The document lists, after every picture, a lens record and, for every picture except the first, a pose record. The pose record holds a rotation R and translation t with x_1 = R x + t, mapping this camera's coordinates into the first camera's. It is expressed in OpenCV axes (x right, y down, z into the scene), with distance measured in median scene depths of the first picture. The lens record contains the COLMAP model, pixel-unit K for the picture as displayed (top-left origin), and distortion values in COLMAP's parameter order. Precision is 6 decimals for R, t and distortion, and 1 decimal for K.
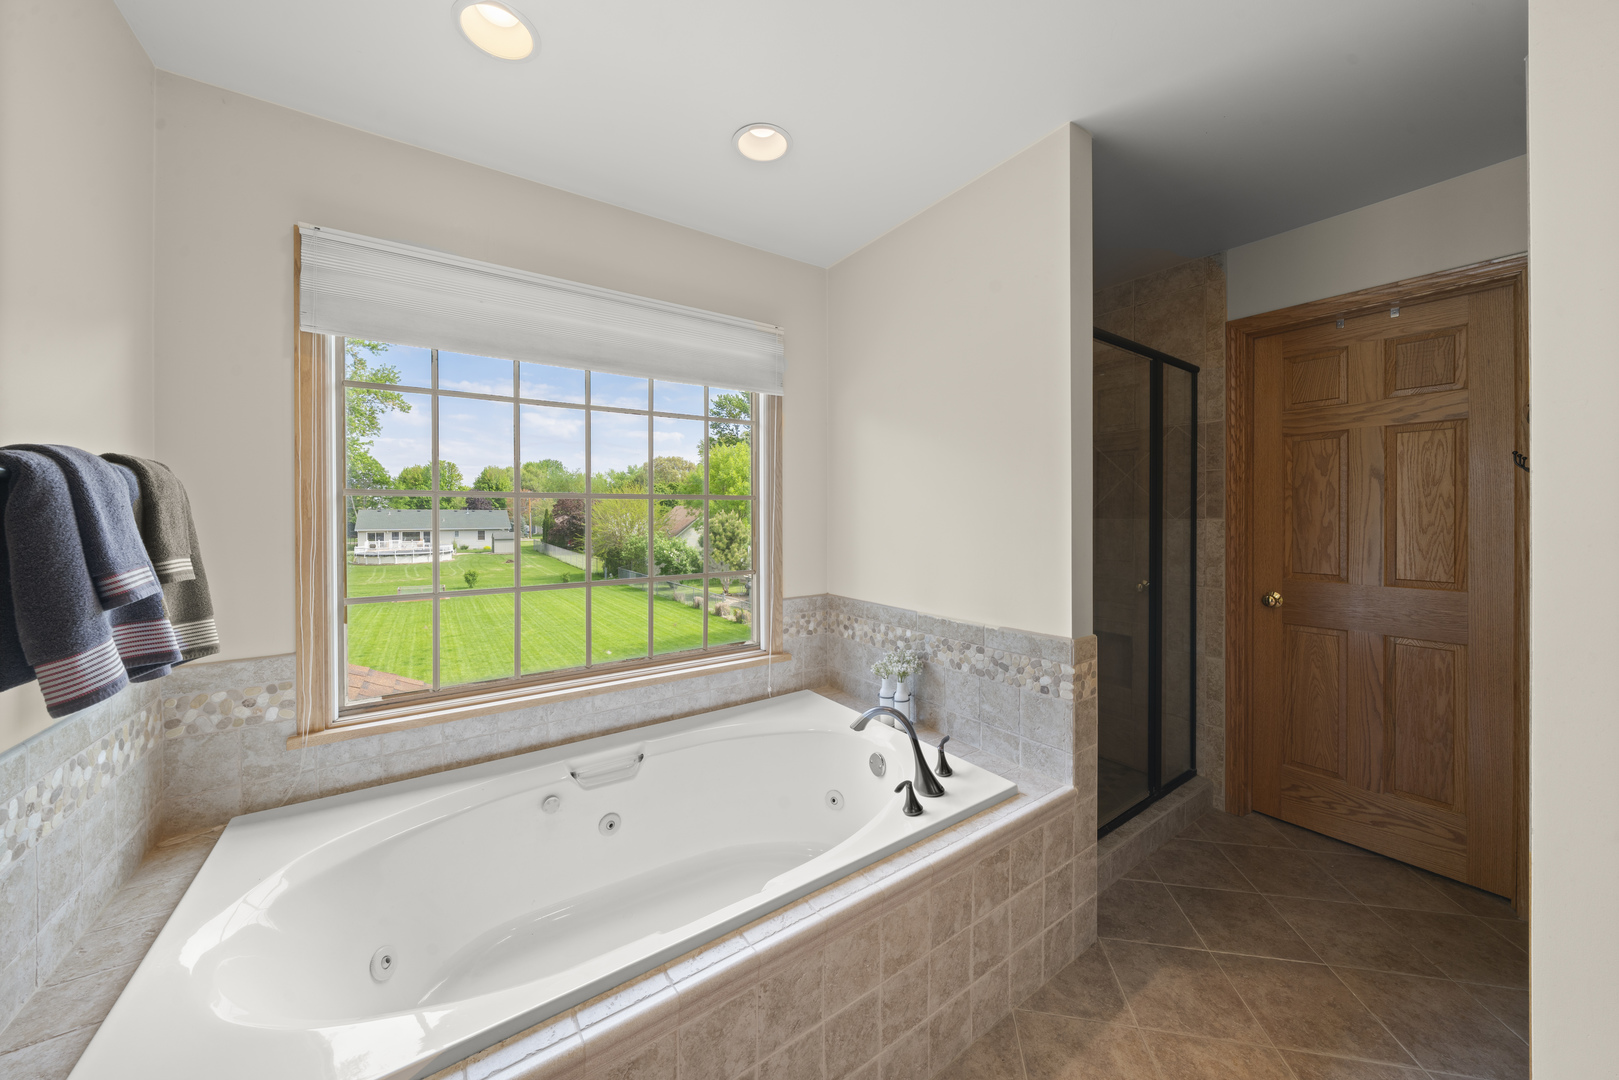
lens RADIAL K [[552.5, 0, 806.1], [0, 552.5, 518.3], [0, 0, 1]] dist [-0.006453, 0.000181]
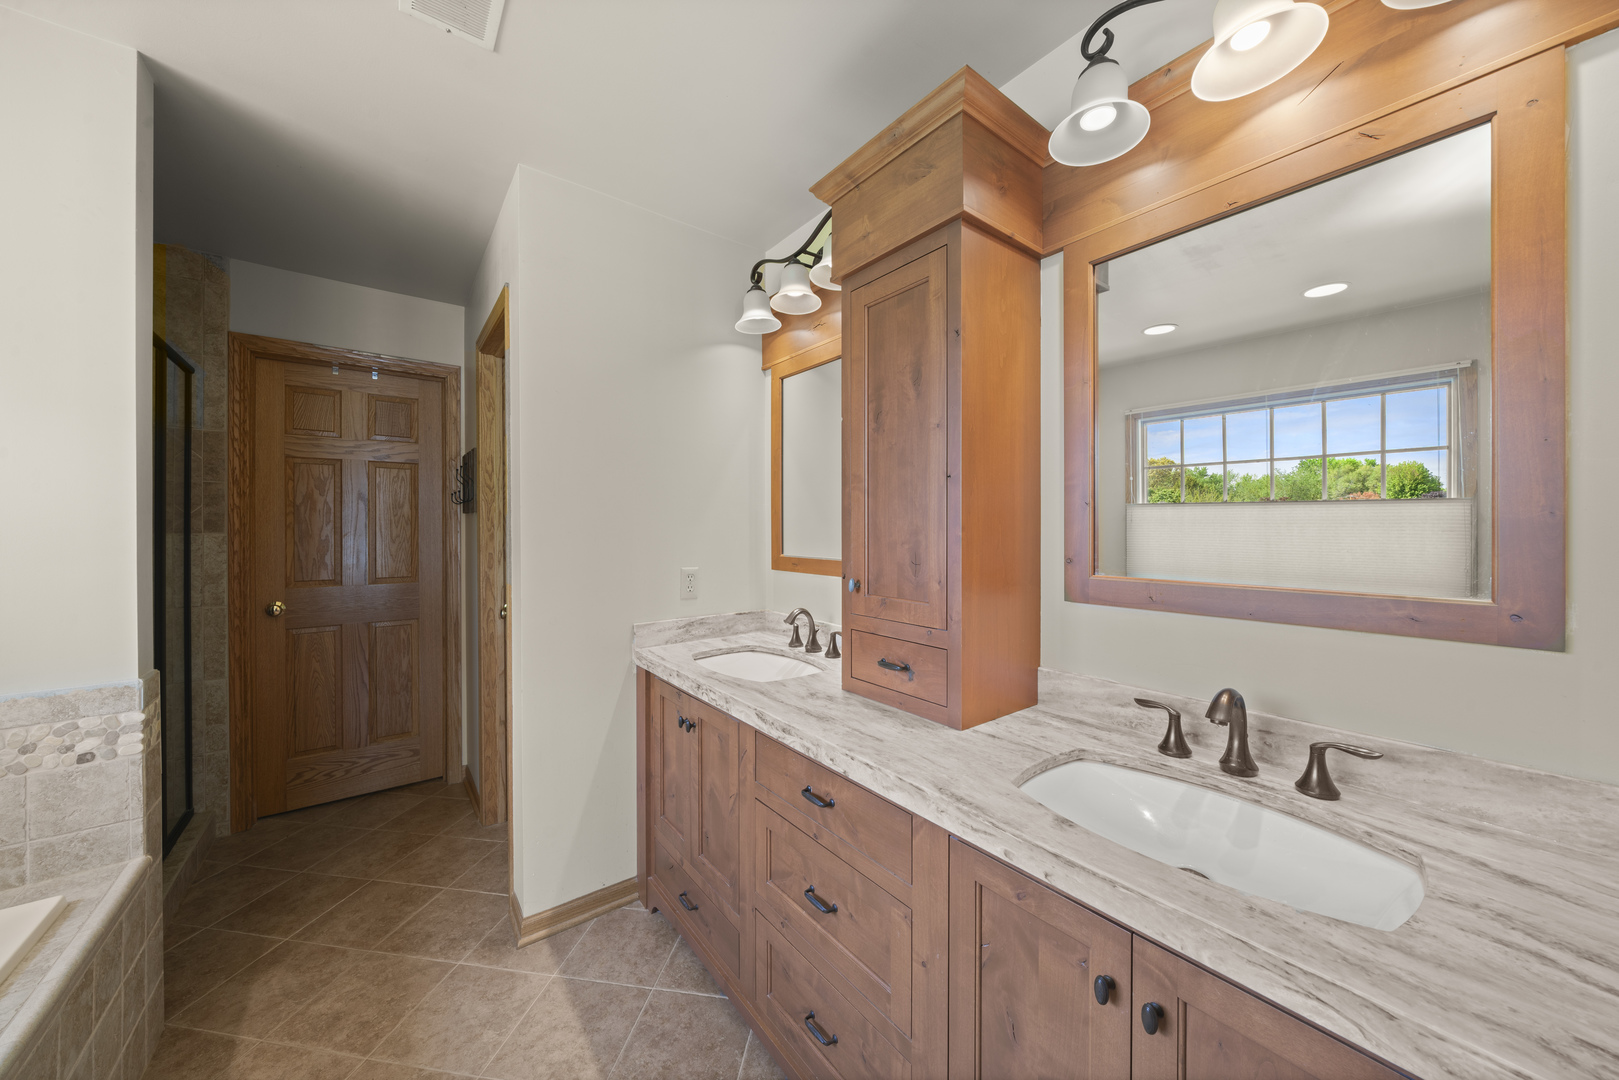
lens RADIAL K [[552.5, 0, 796.0], [0, 552.5, 530.0], [0, 0, 1]] dist [-0.006453, 0.000181]
pose [[-0.033126, 0.001478, 0.999450, -0.274163], [0.006185, 0.999980, -0.001273, 0.003218], [-0.999432, 0.006139, -0.033135, 0.034219]]
